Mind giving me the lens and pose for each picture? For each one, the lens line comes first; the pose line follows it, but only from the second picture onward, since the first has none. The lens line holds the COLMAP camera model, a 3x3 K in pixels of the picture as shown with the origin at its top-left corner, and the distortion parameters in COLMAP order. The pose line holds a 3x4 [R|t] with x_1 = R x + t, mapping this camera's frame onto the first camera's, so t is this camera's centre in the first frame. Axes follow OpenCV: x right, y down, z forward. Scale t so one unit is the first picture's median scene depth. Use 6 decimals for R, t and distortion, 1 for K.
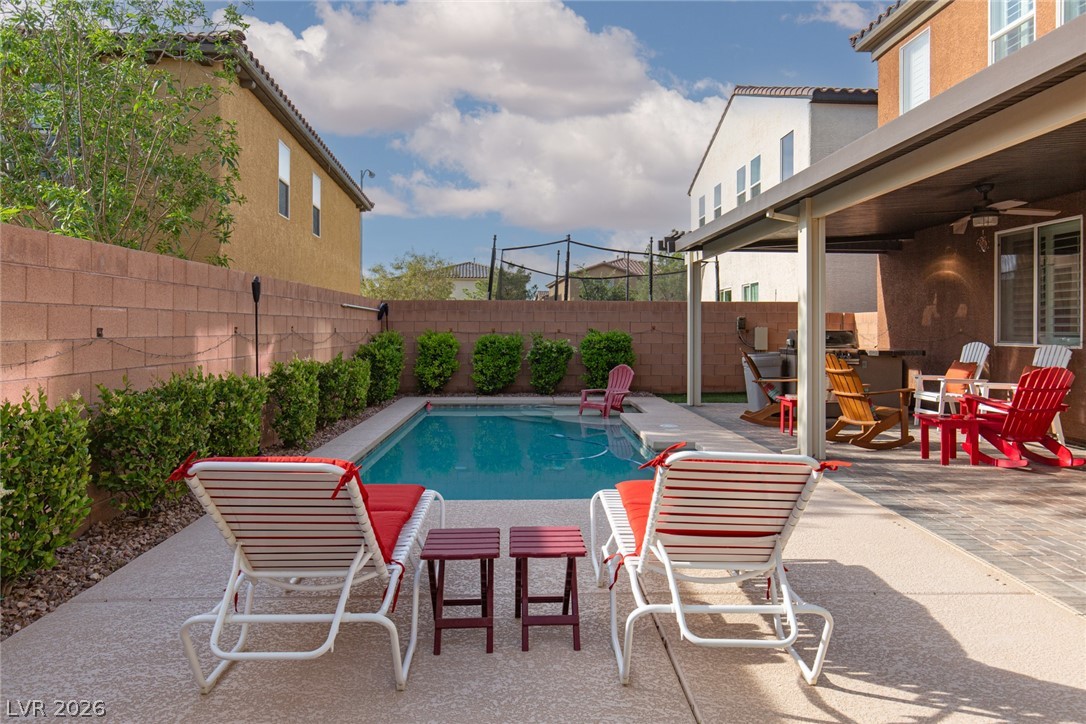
lens RADIAL K [[725.0, 0, 541.9], [0, 725.0, 318.5], [0, 0, 1]] dist [0.005183, 0.000786]
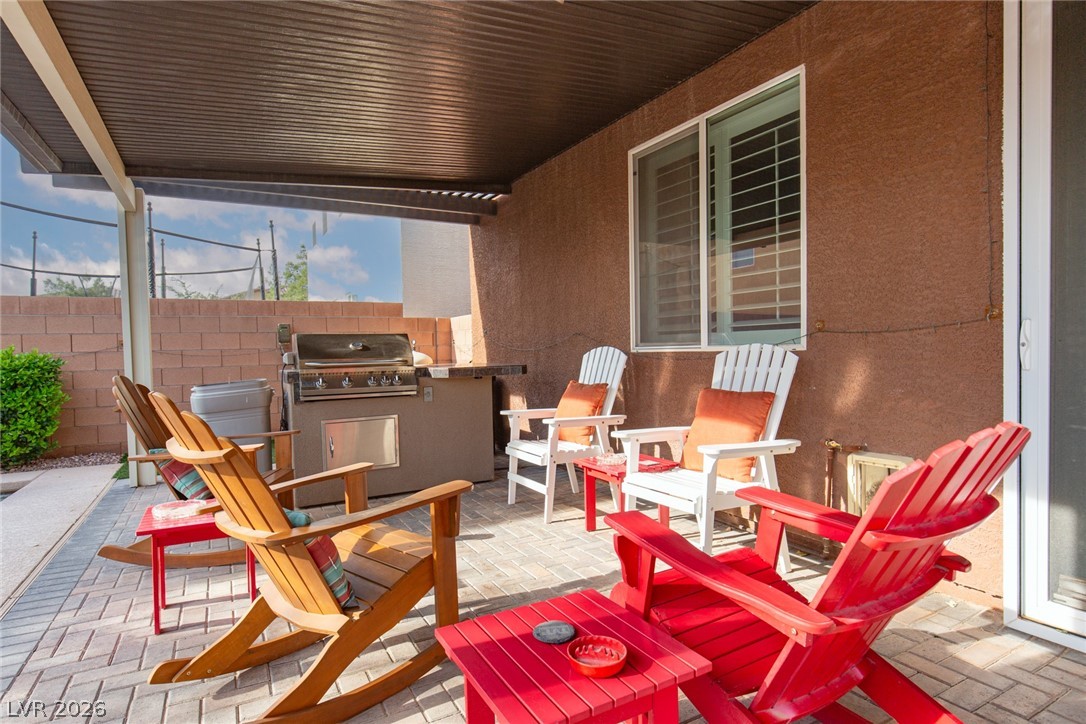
lens RADIAL K [[589.9, 0, 543.0], [0, 589.9, 362.0], [0, 0, 1]] dist [-0.000478, -0.000178]
pose [[0.886026, -0.034590, 0.462343, 0.349939], [0.020170, 0.999145, 0.036096, 0.027116], [-0.463196, -0.022657, 0.885966, 0.625895]]
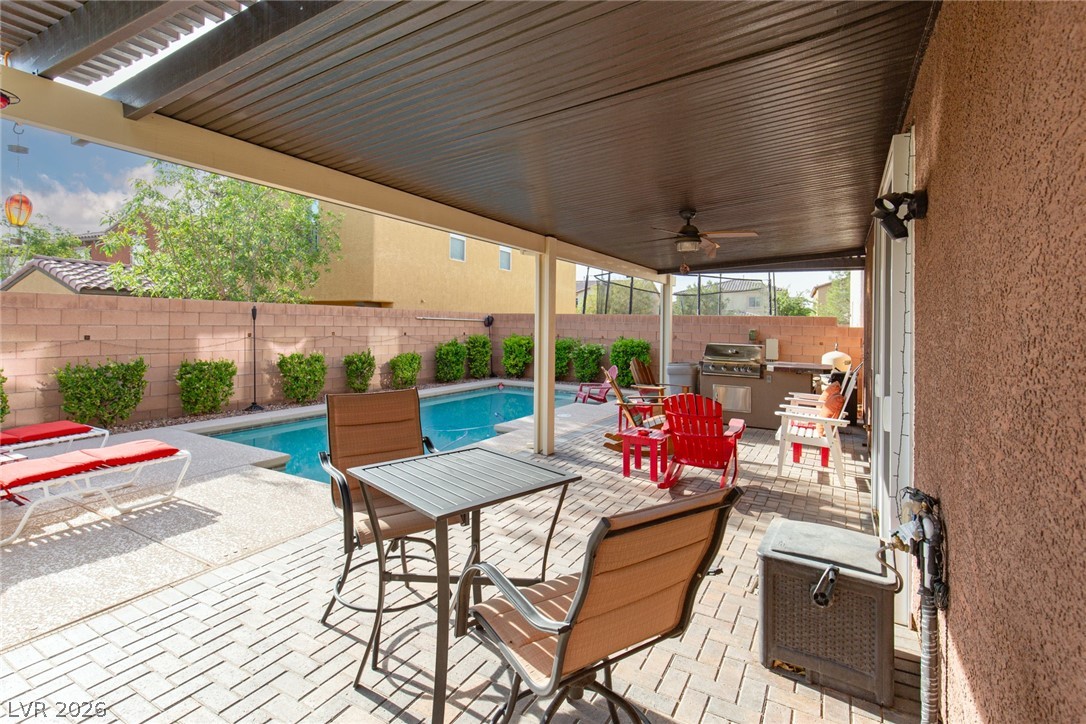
lens RADIAL K [[500.2, 0, 524.9], [0, 500.2, 358.9], [0, 0, 1]] dist [0.001049, 0.000109]
pose [[0.839215, 0.050430, -0.541456, 0.597712], [-0.009080, 0.996851, 0.078770, -0.021325], [0.543724, -0.061188, 0.837031, 0.222702]]
